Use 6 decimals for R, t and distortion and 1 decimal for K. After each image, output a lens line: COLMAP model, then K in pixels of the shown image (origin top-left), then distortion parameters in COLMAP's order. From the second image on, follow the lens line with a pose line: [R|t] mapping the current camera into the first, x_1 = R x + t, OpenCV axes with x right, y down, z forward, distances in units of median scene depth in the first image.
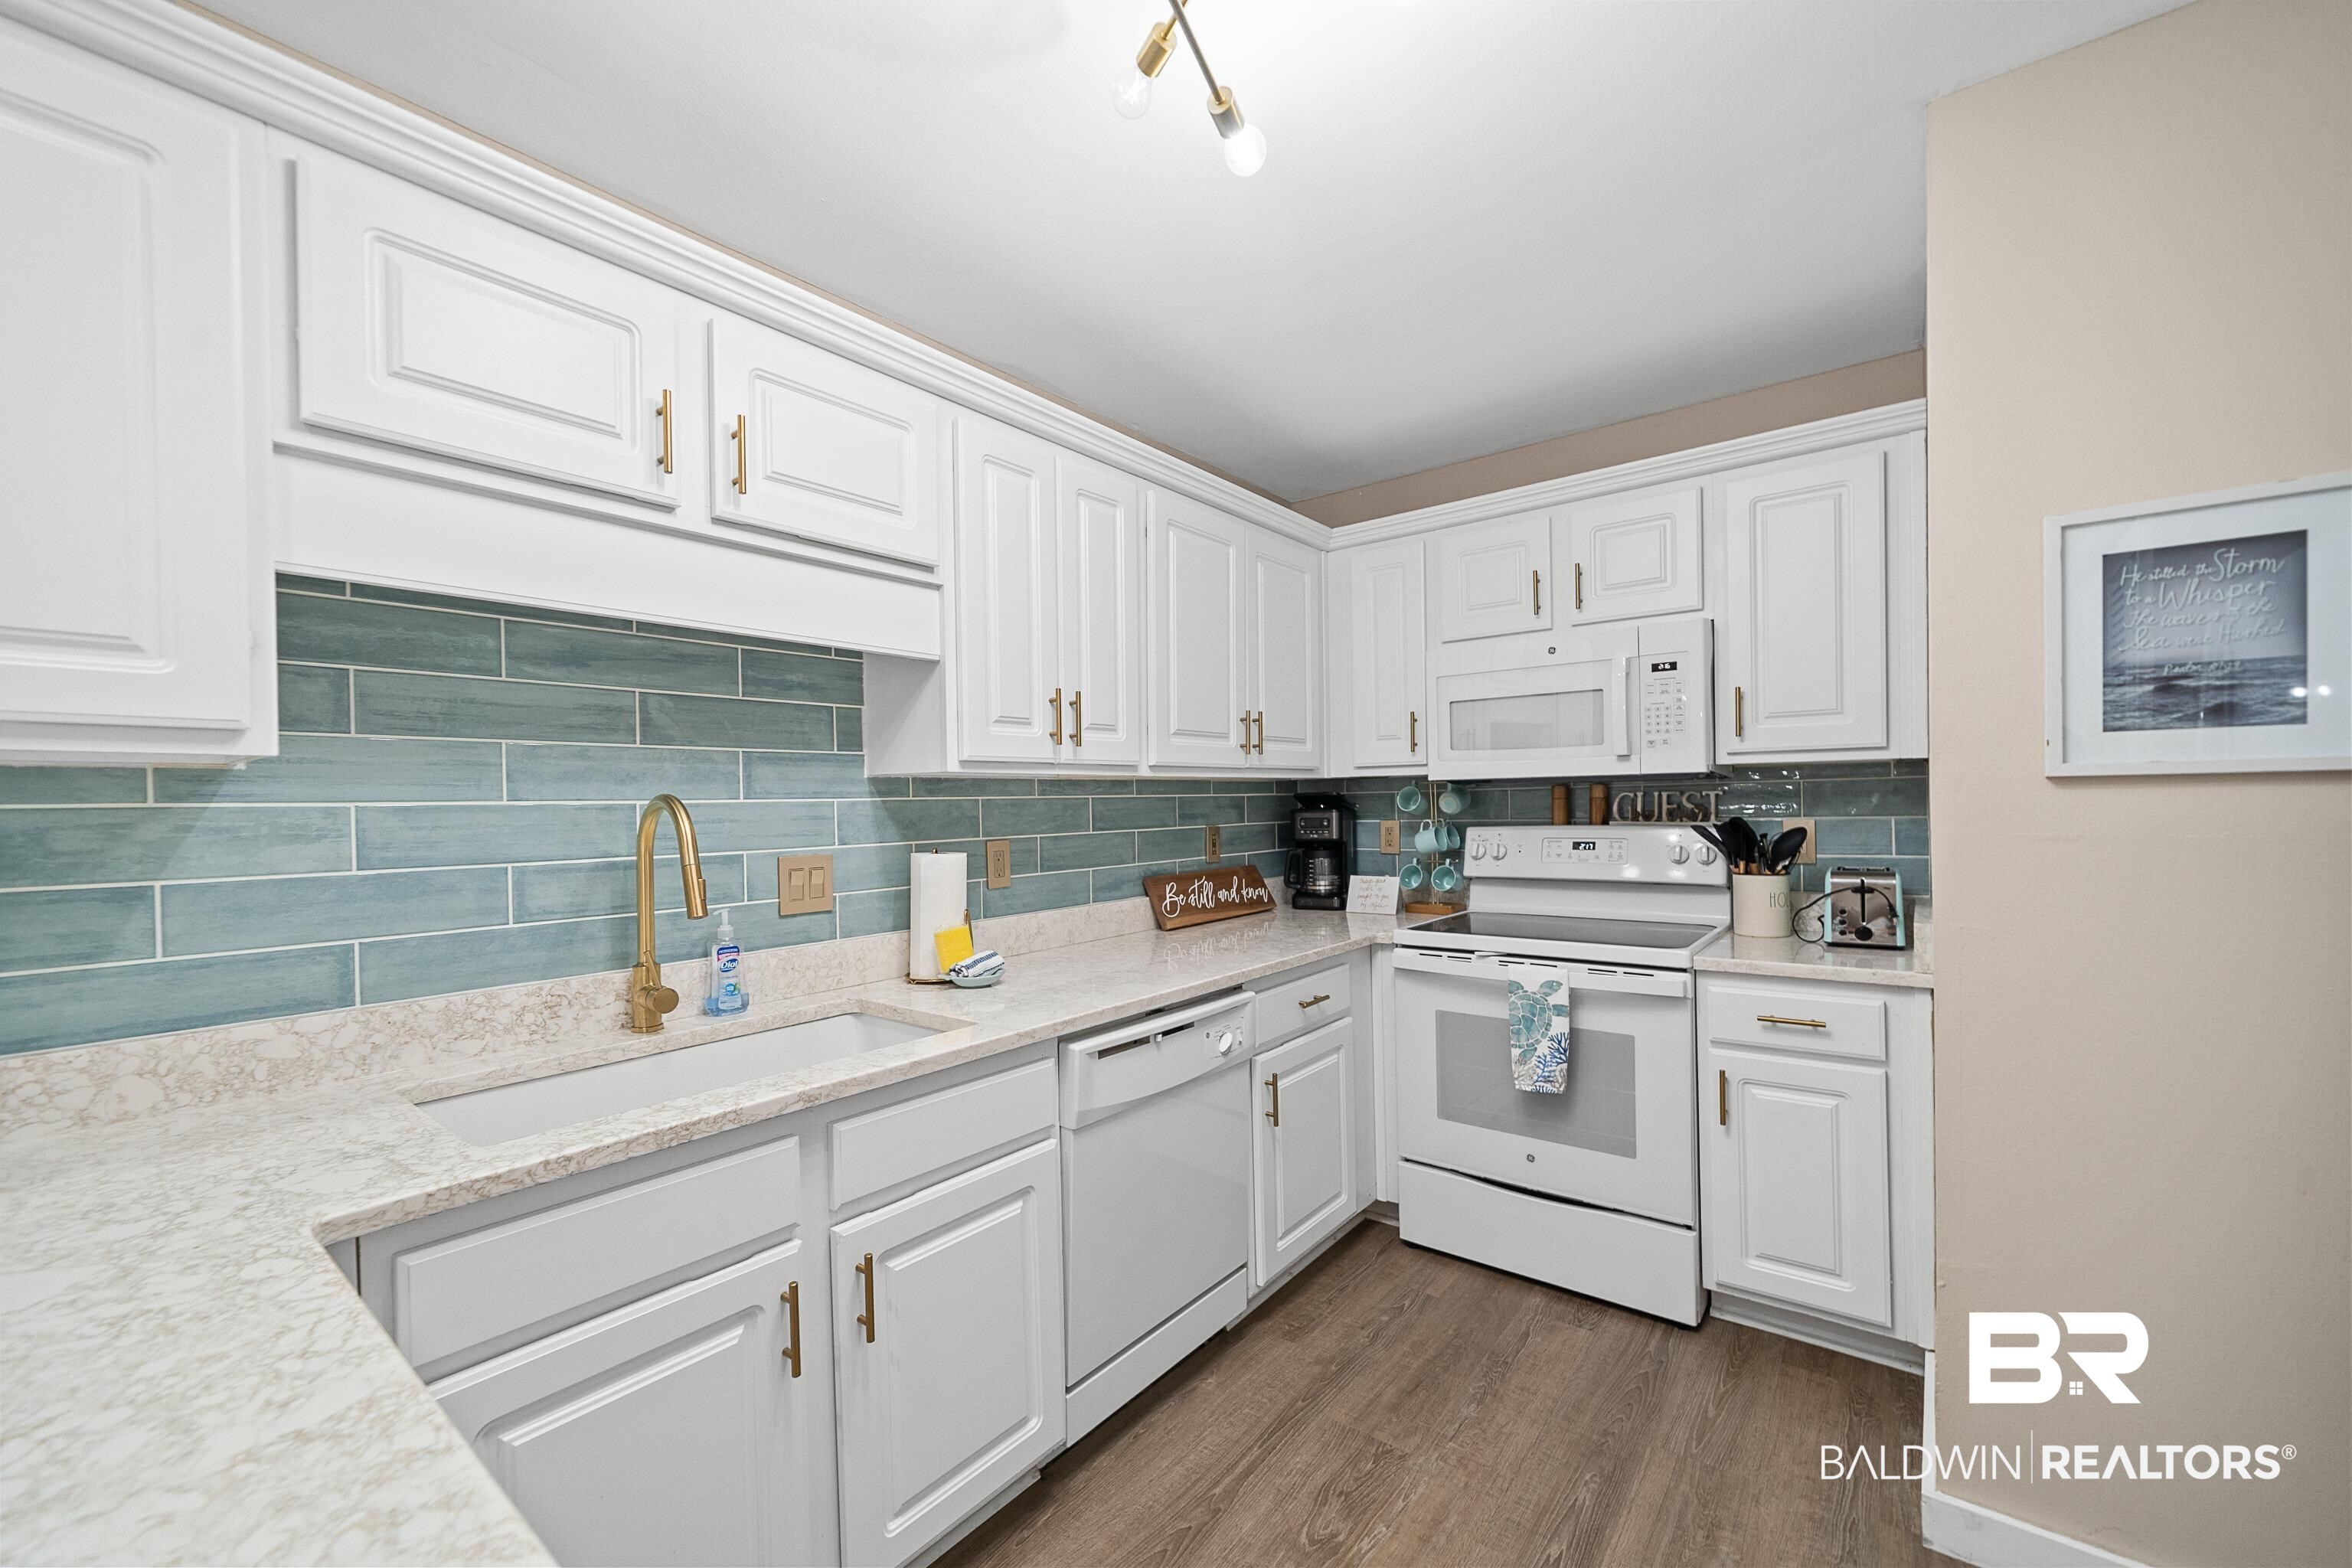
lens RADIAL K [[906.0, 0, 1172.0], [0, 906.0, 810.2], [0, 0, 1]] dist [-0.000142, -0.000134]
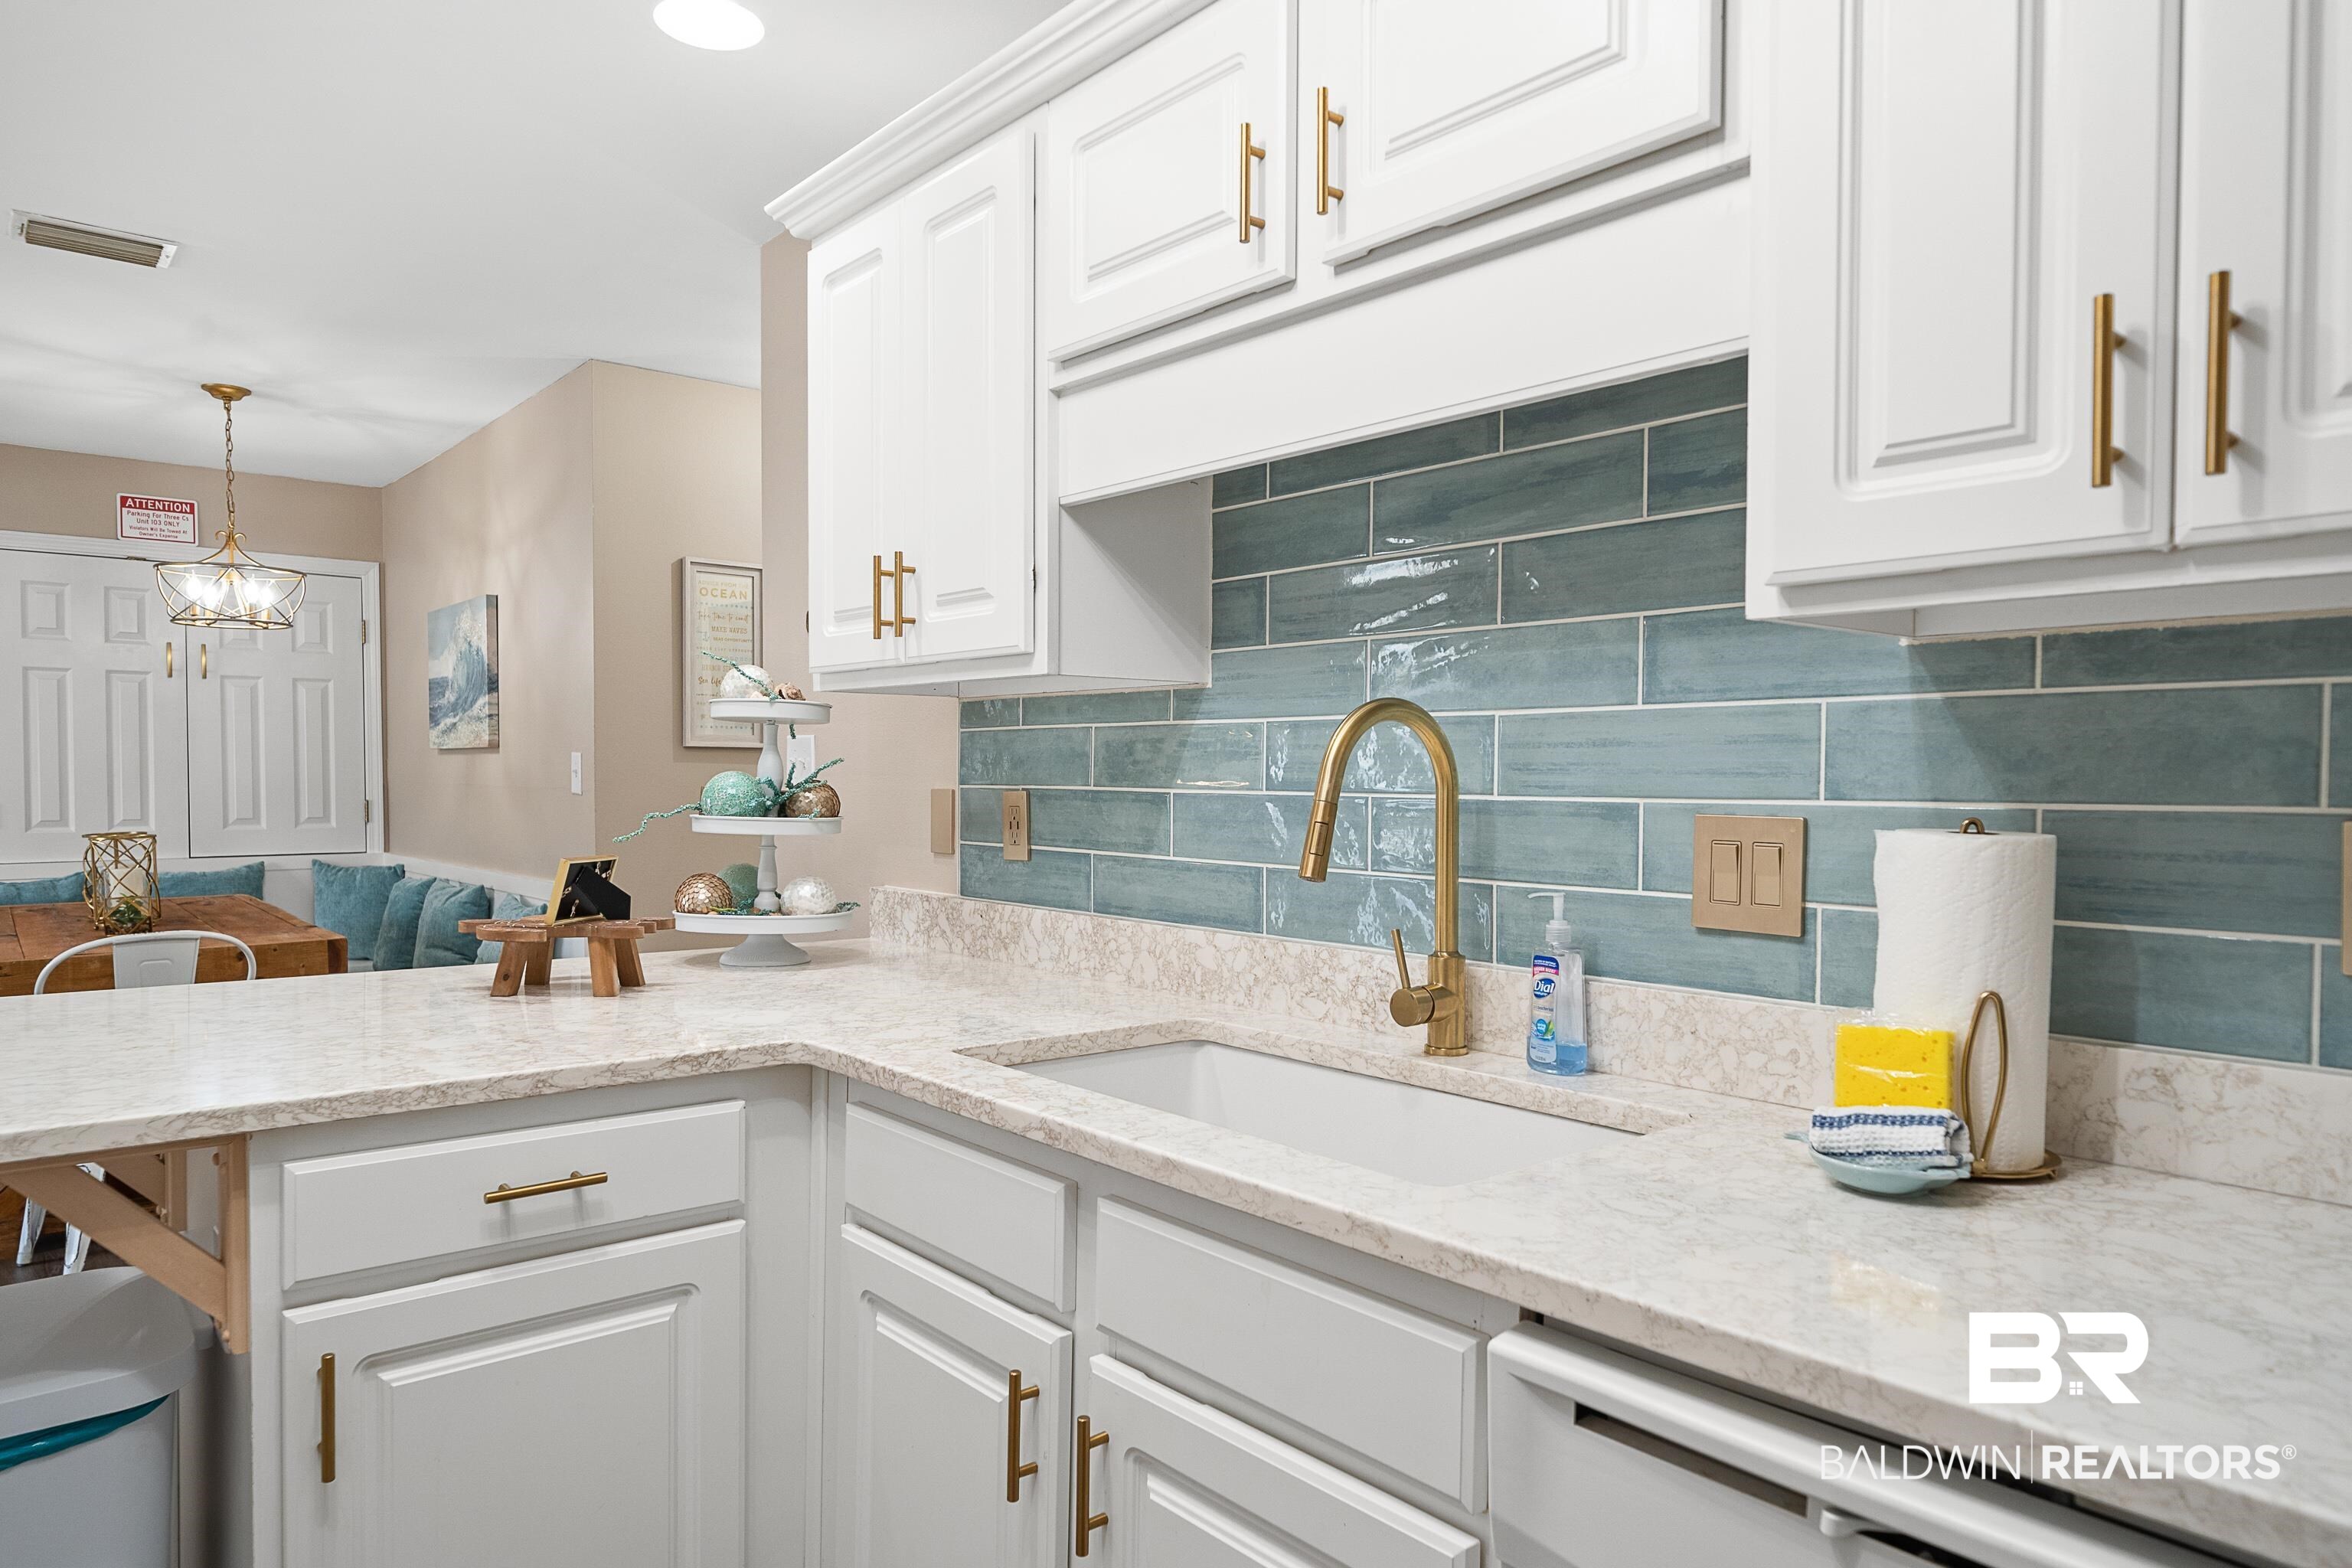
lens RADIAL K [[1463.9, 0, 1182.0], [0, 1463.9, 817.8], [0, 0, 1]] dist [-0.002519, -0.002492]
pose [[-0.184163, 0.044462, -0.981890, 0.366491], [-0.009909, 0.998842, 0.047089, 0.014526], [0.982846, 0.018401, -0.183509, 0.719637]]
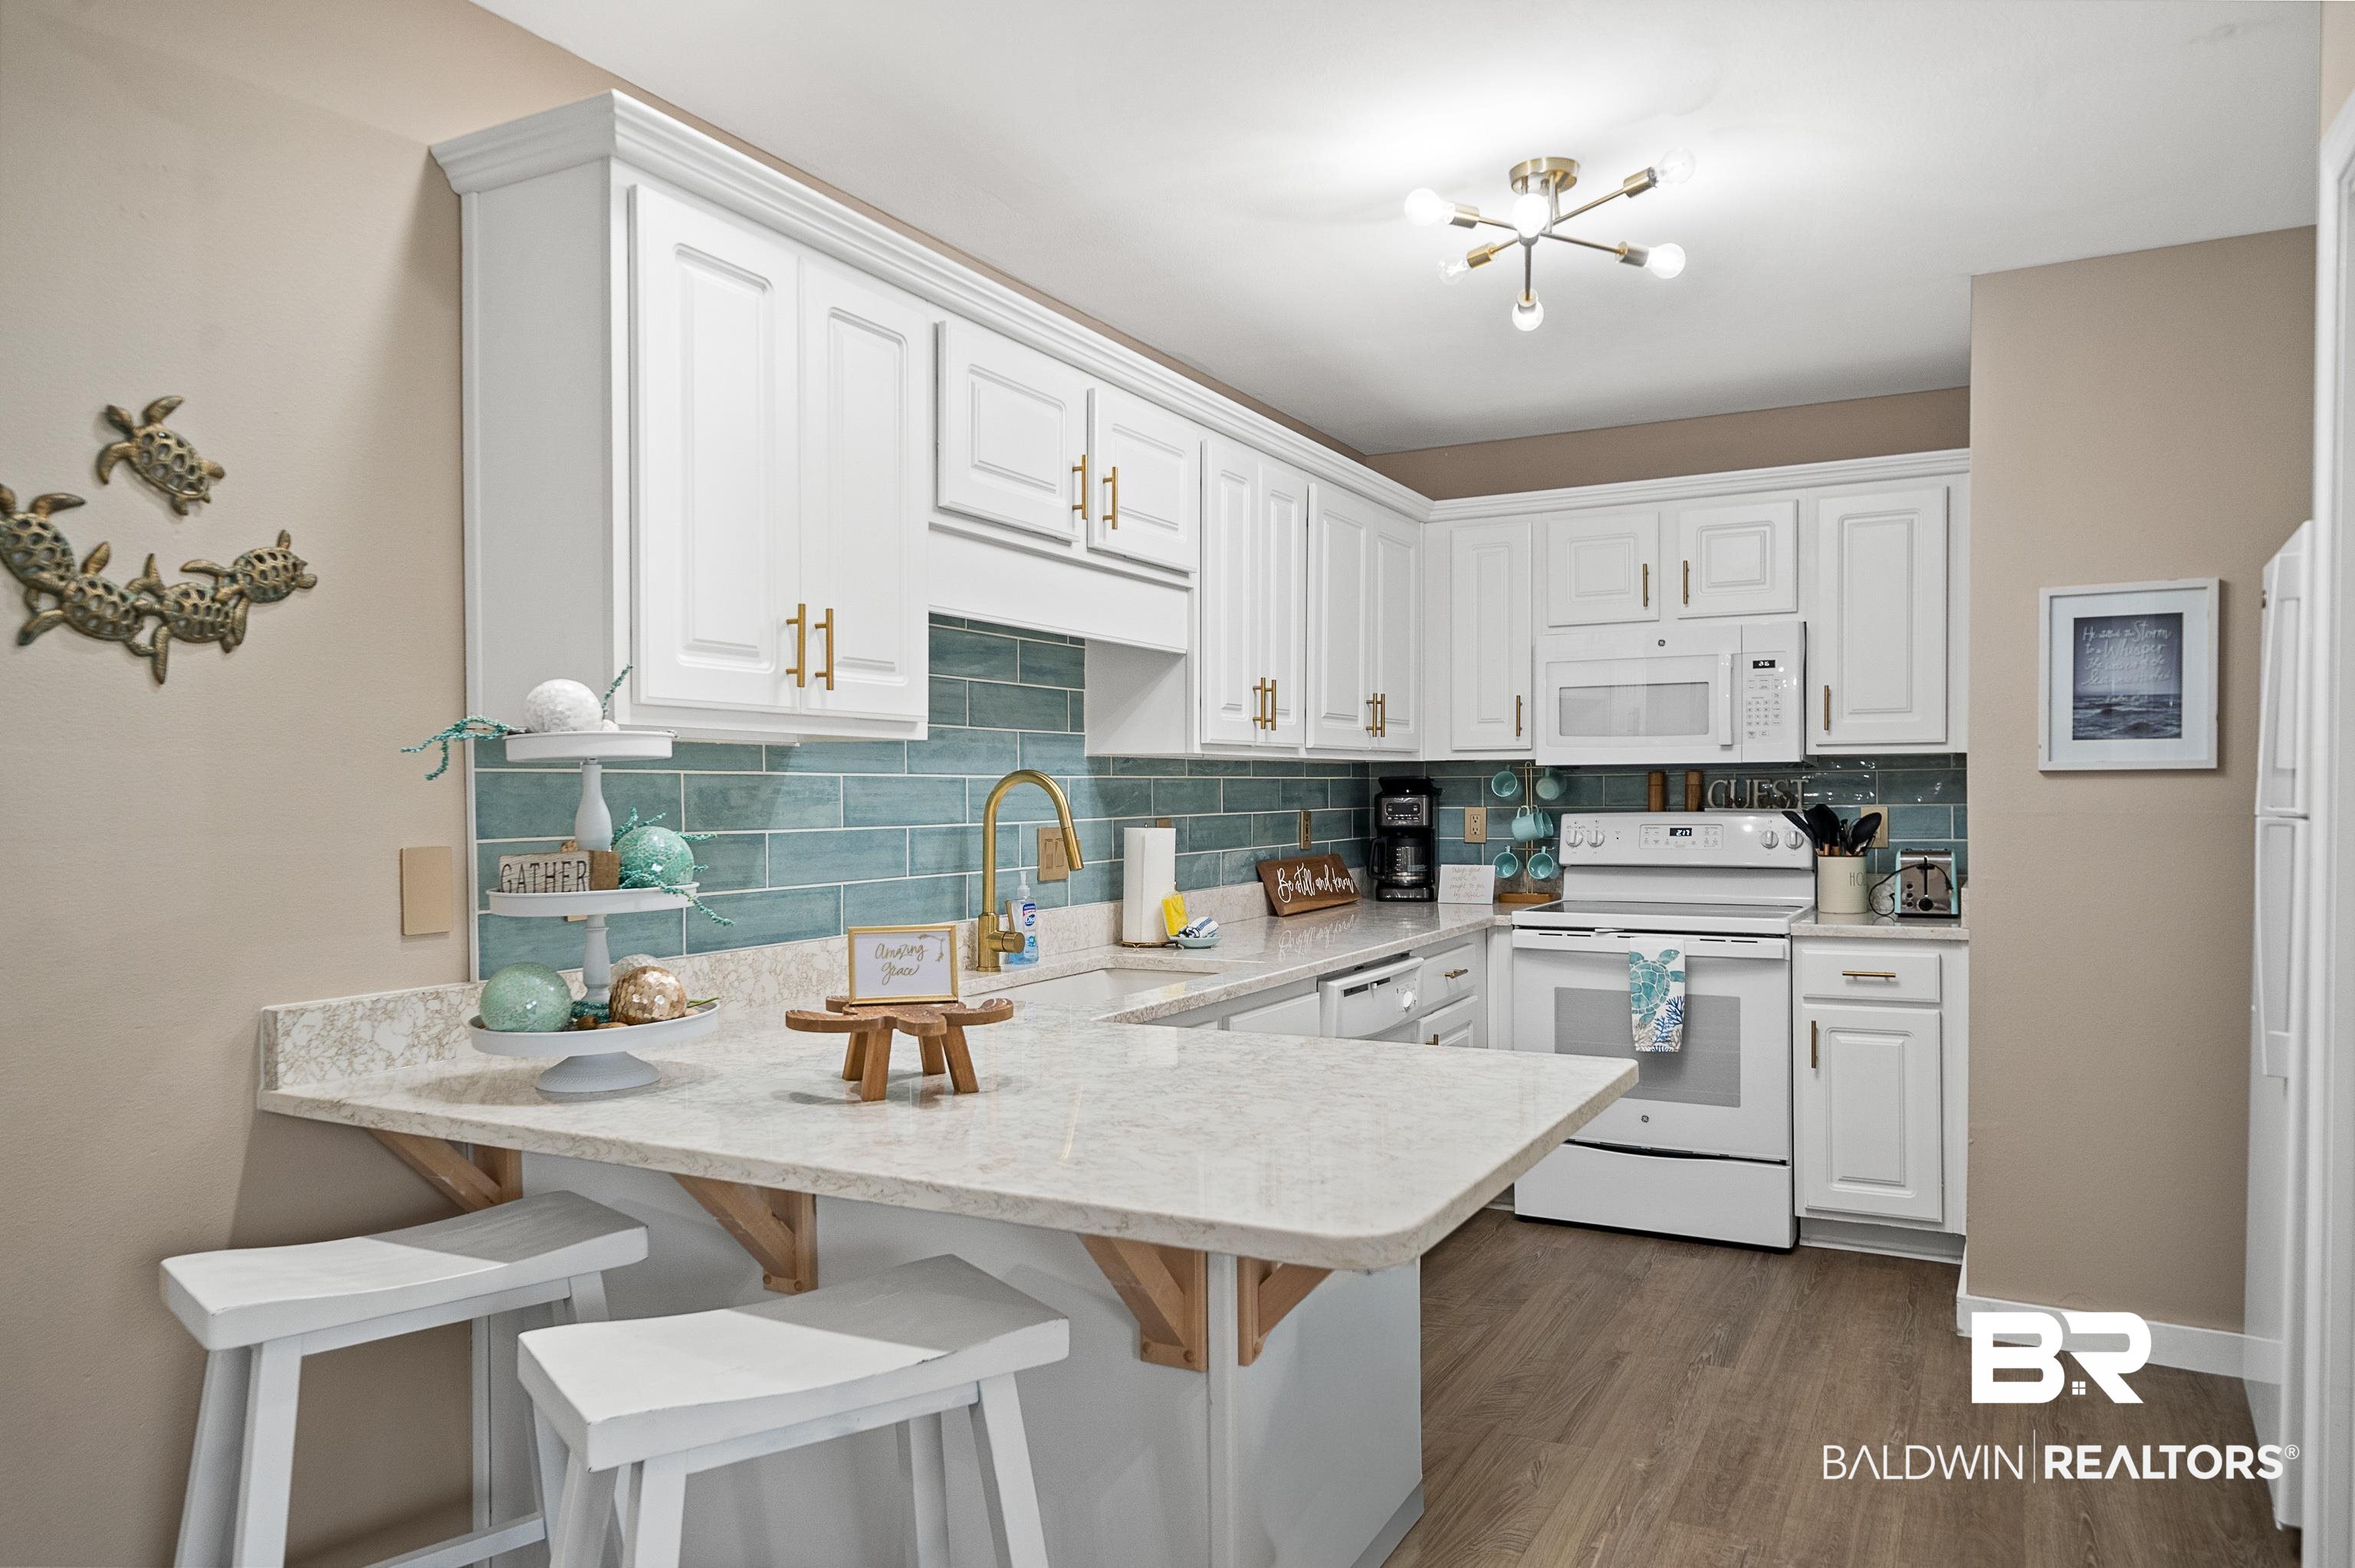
lens RADIAL K [[1461.8, 0, 1175.3], [0, 1461.8, 814.3], [0, 0, 1]] dist [0.002678, 0.002164]
pose [[0.985753, 0.008225, 0.168000, -0.473678], [-0.009247, 0.999943, 0.005302, 0.020115], [-0.167946, -0.006780, 0.985773, -0.649923]]
